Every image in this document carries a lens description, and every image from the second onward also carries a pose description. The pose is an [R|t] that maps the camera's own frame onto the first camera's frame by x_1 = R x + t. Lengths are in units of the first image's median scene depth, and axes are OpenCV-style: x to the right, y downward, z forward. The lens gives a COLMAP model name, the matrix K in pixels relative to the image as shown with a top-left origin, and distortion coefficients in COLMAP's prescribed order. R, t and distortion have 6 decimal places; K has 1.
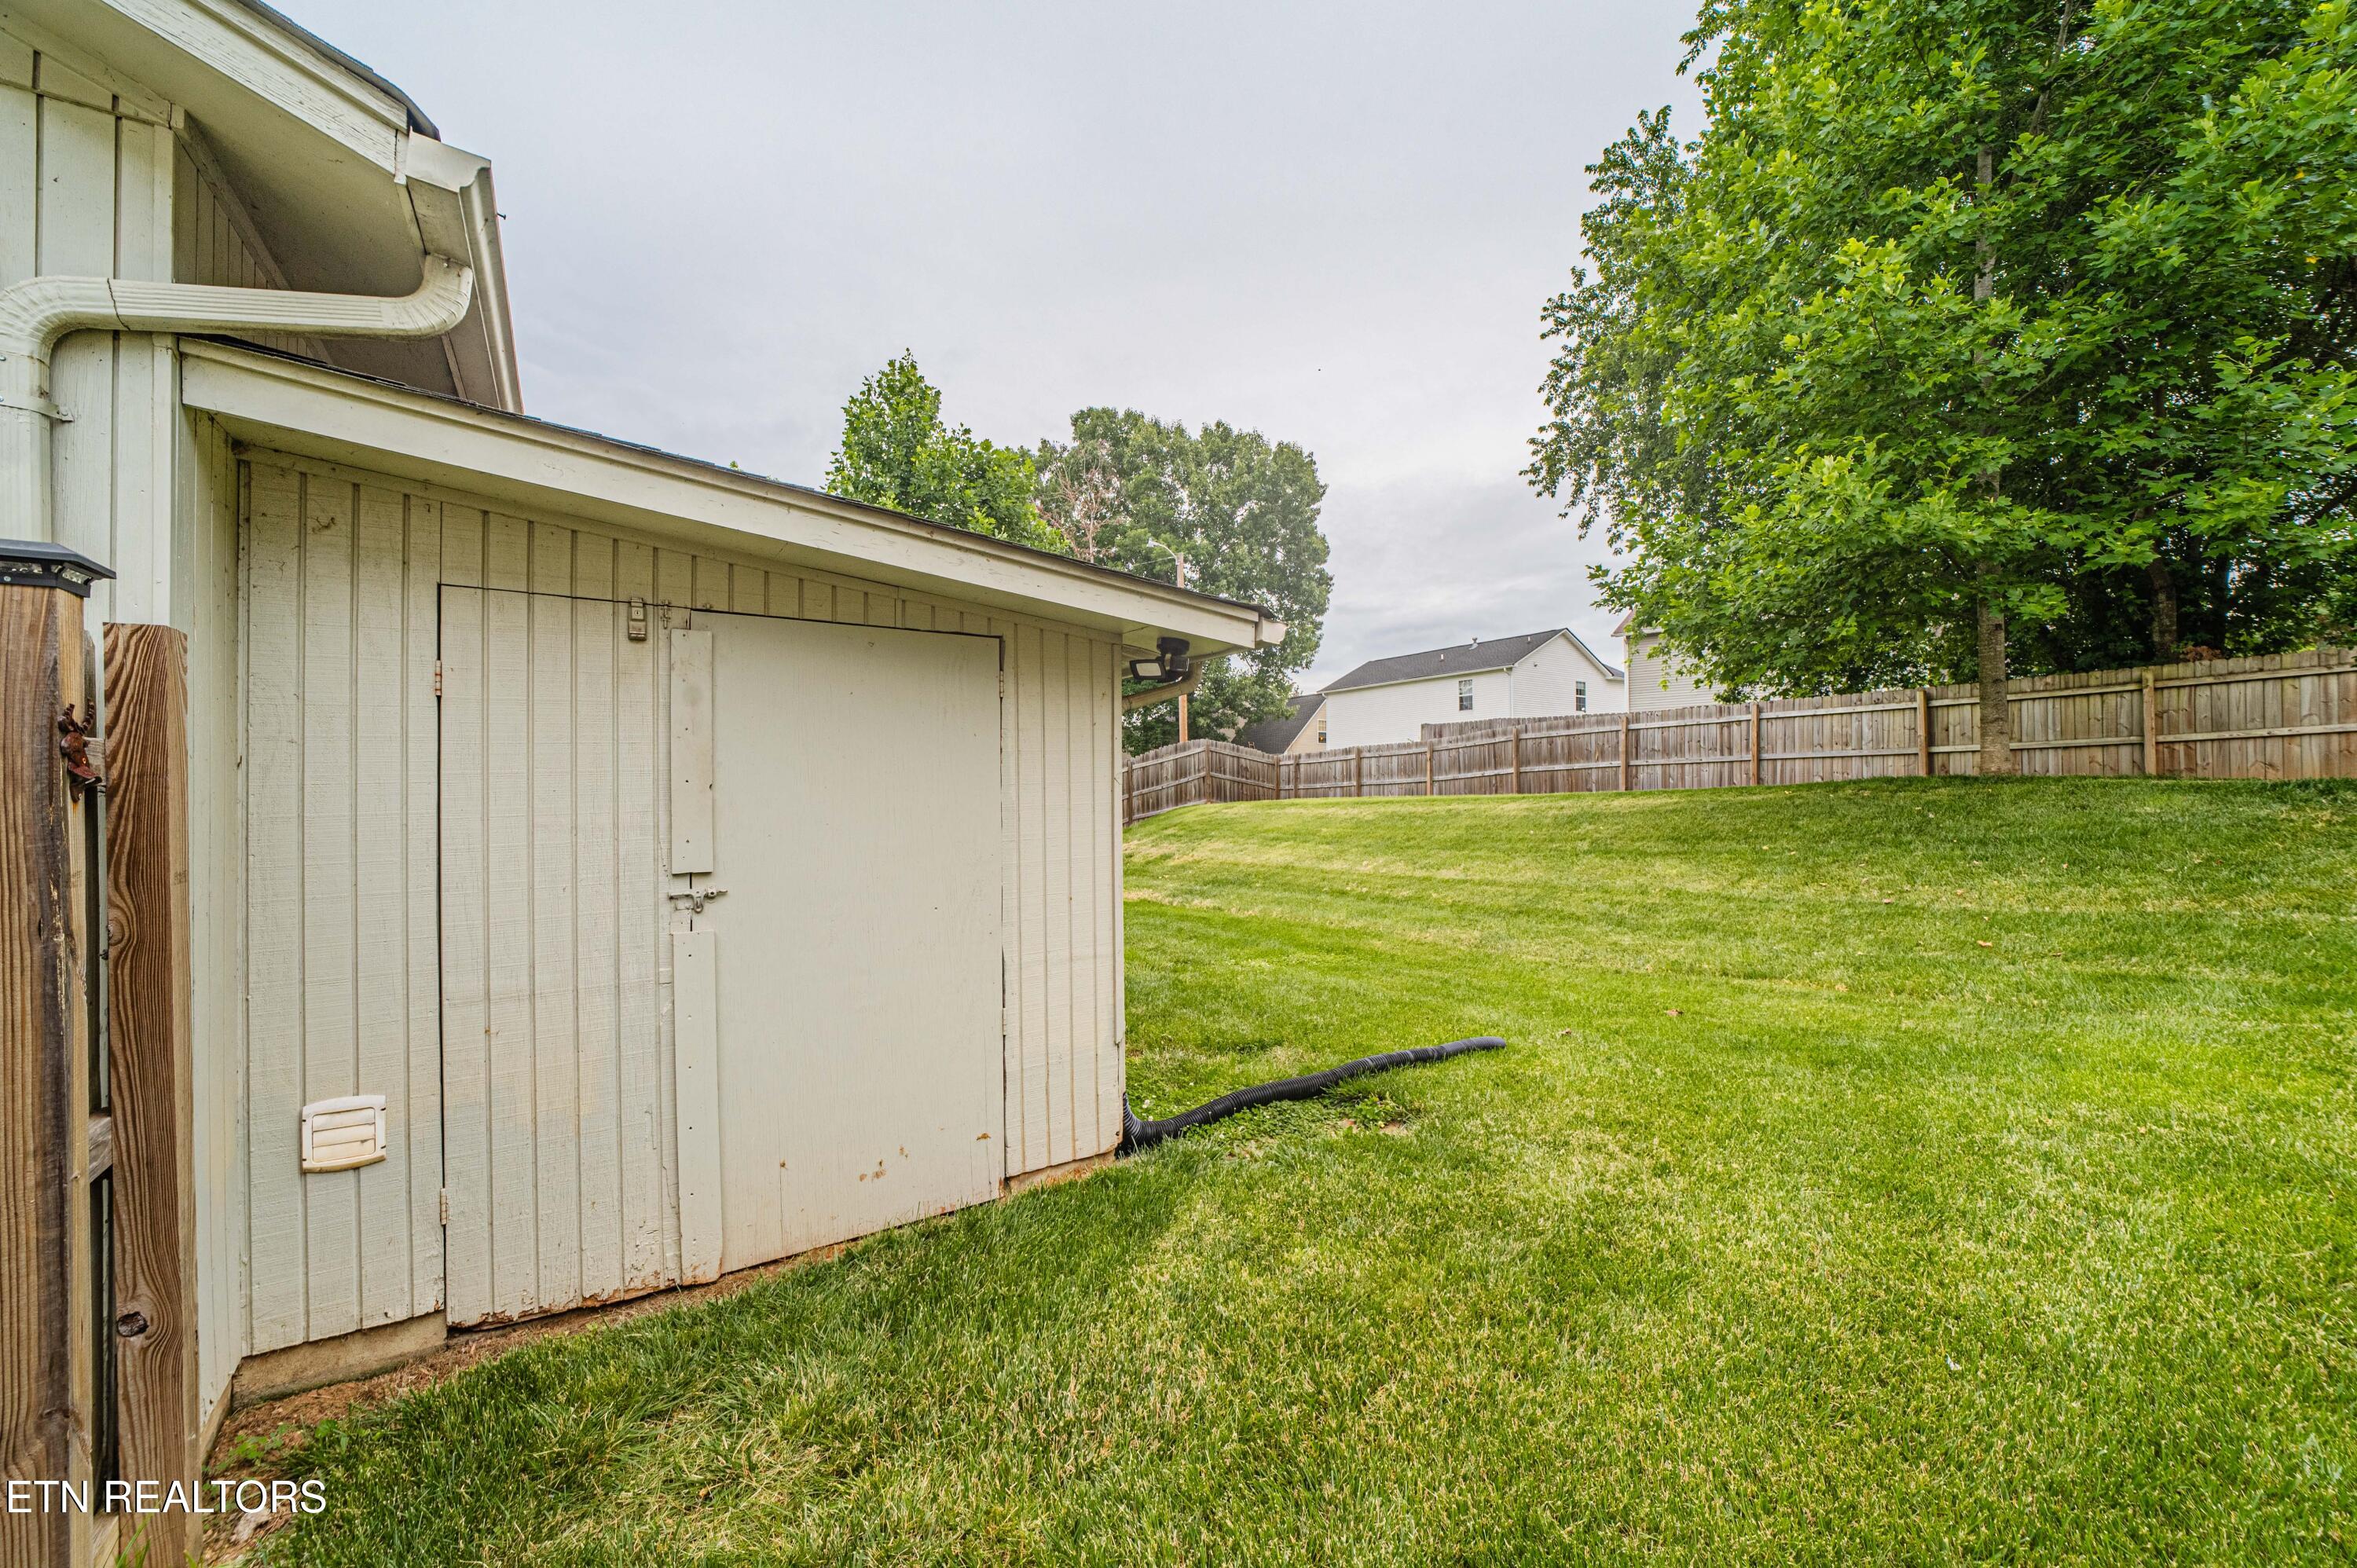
lens RADIAL K [[918.2, 0, 1171.2], [0, 918.2, 788.7], [0, 0, 1]] dist [-0.036196, 0.009138]
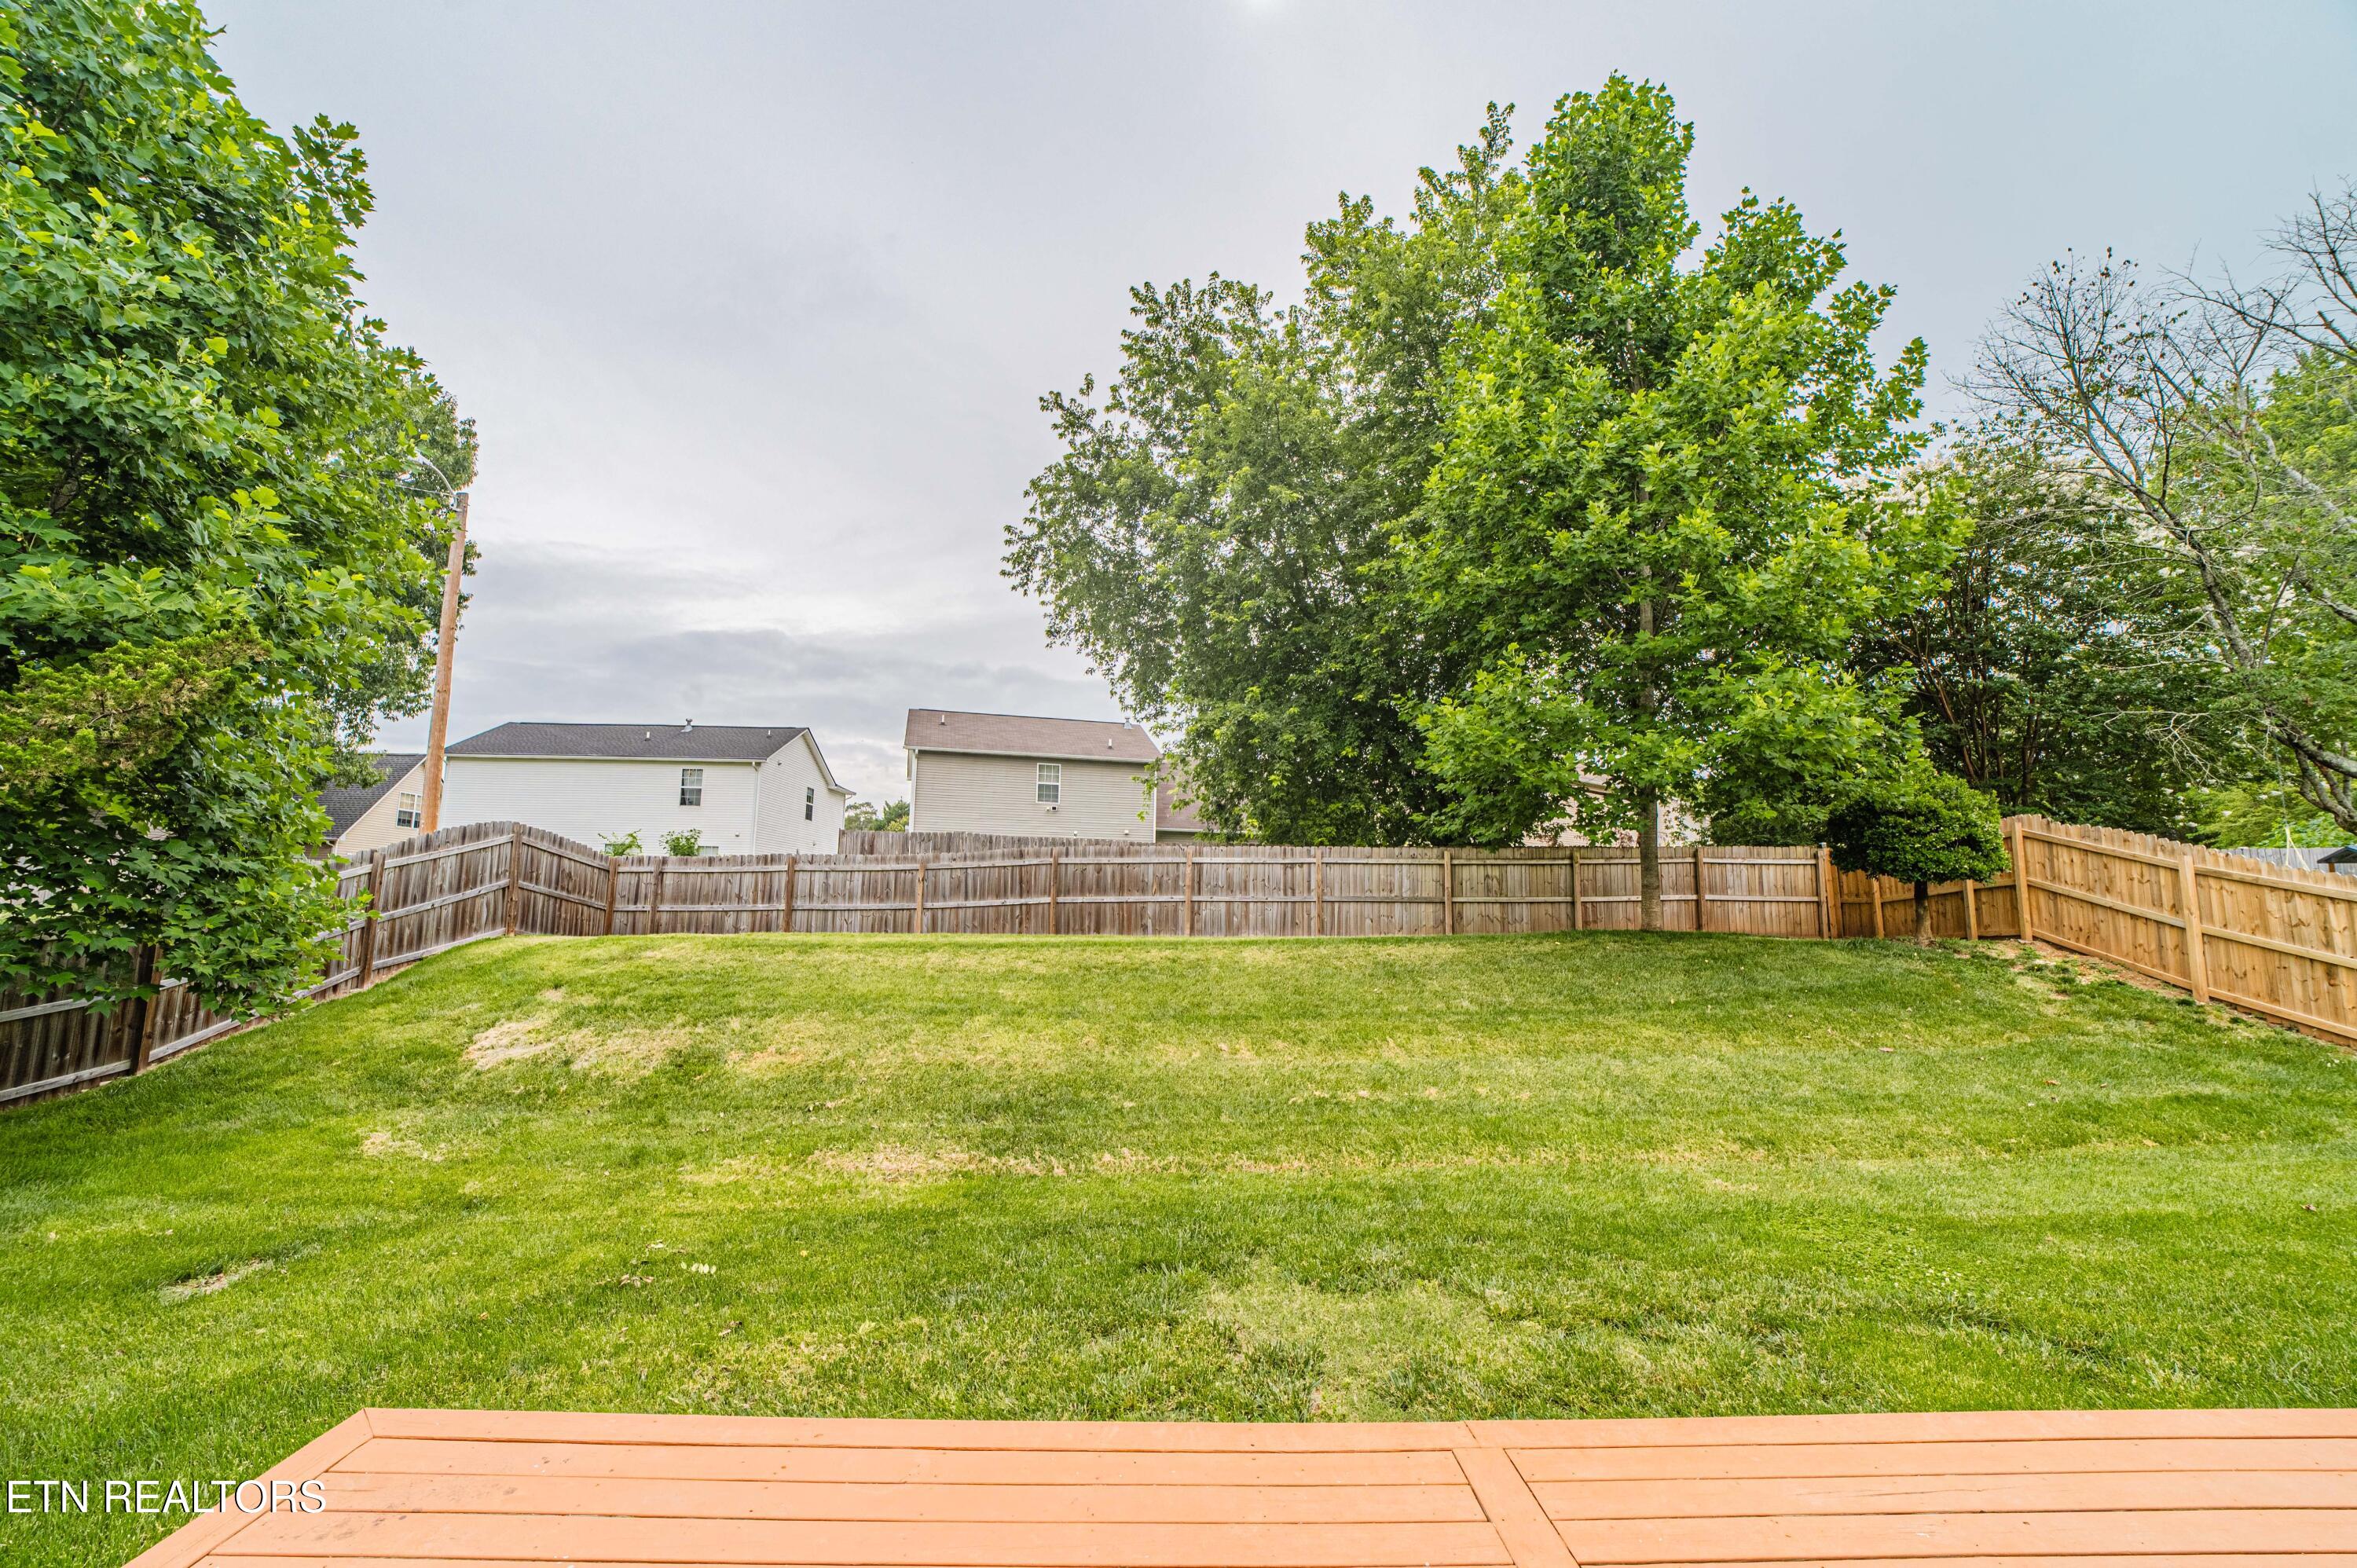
lens RADIAL K [[918.2, 0, 1171.2], [0, 918.2, 788.7], [0, 0, 1]] dist [-0.036196, 0.009138]
pose [[0.521640, 0.124930, 0.843969, -0.243369], [-0.025562, 0.991065, -0.130905, -0.011690], [-0.852783, 0.046712, 0.520173, 0.387209]]
